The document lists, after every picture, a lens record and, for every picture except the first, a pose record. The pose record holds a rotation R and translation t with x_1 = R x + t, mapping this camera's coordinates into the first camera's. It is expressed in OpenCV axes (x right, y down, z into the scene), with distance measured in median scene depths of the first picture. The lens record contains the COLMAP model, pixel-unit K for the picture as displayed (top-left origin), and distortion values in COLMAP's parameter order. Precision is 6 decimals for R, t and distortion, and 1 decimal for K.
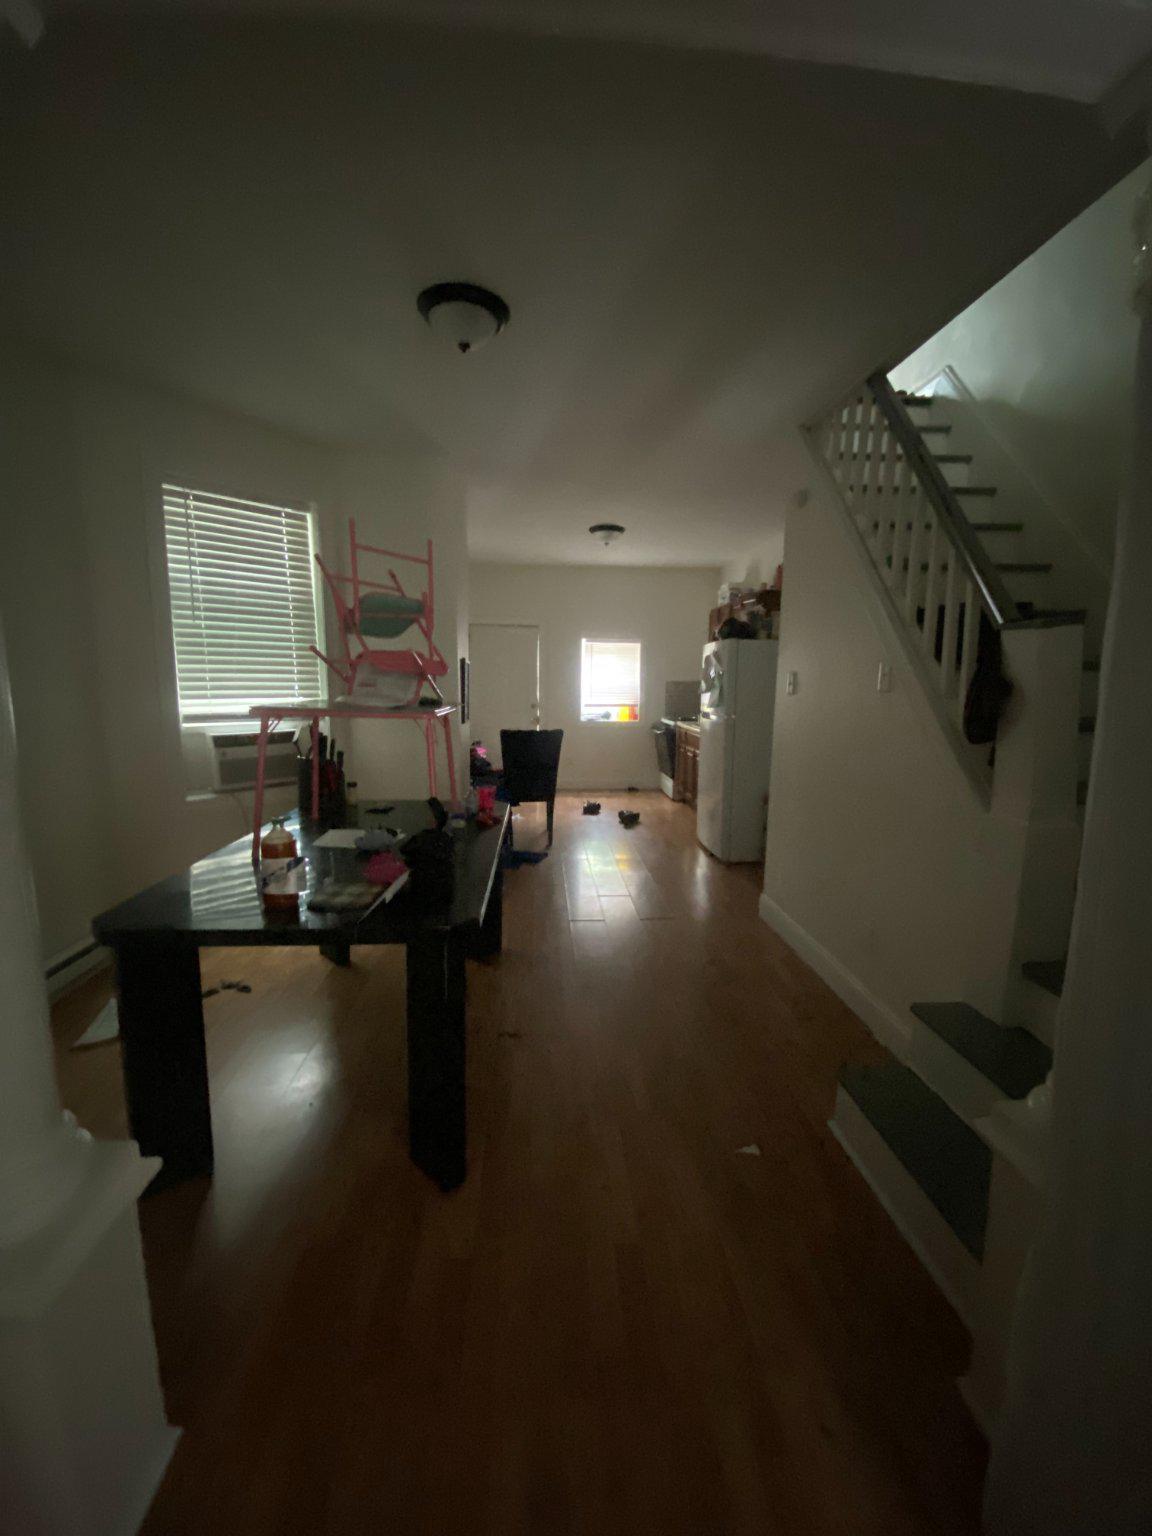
lens RADIAL K [[613.5, 0, 585.2], [0, 613.5, 770.4], [0, 0, 1]] dist [0.016473, -0.017509]
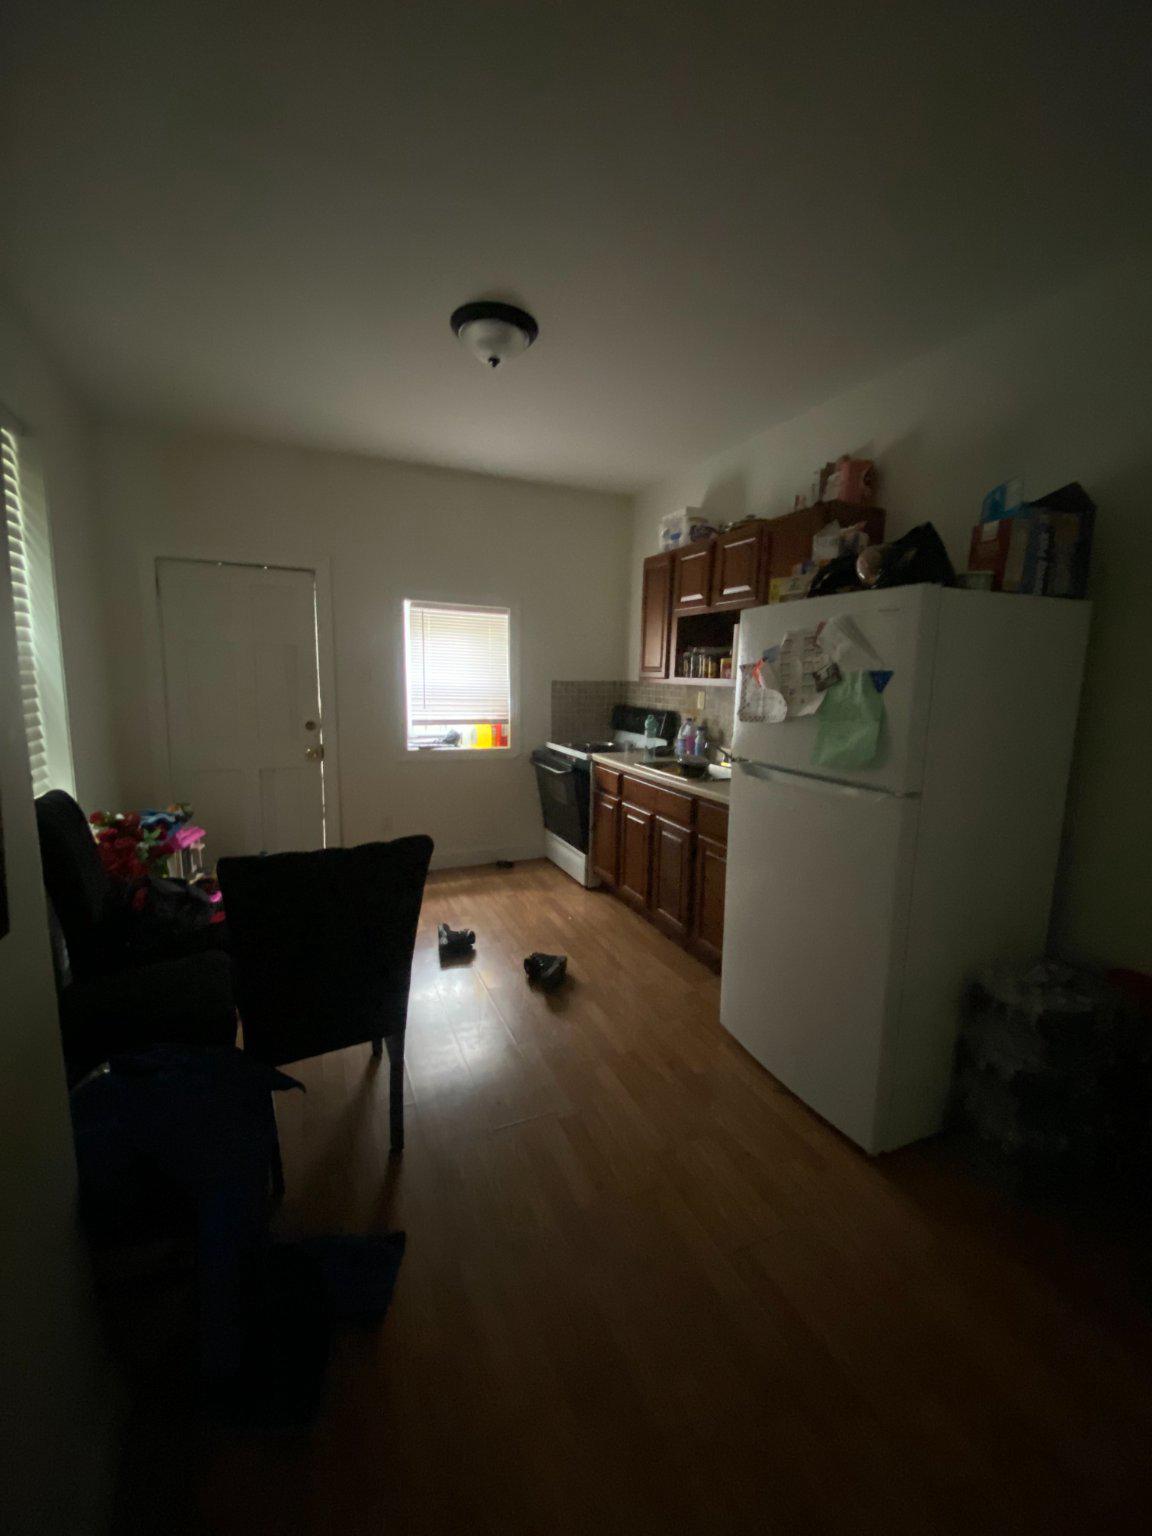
lens RADIAL K [[613.5, 0, 585.2], [0, 613.5, 770.4], [0, 0, 1]] dist [0.016473, -0.017509]
pose [[0.938410, -0.043713, 0.342747, -0.047651], [0.036992, 0.998974, 0.026127, -0.073003], [-0.343537, -0.011839, 0.939064, 0.434129]]
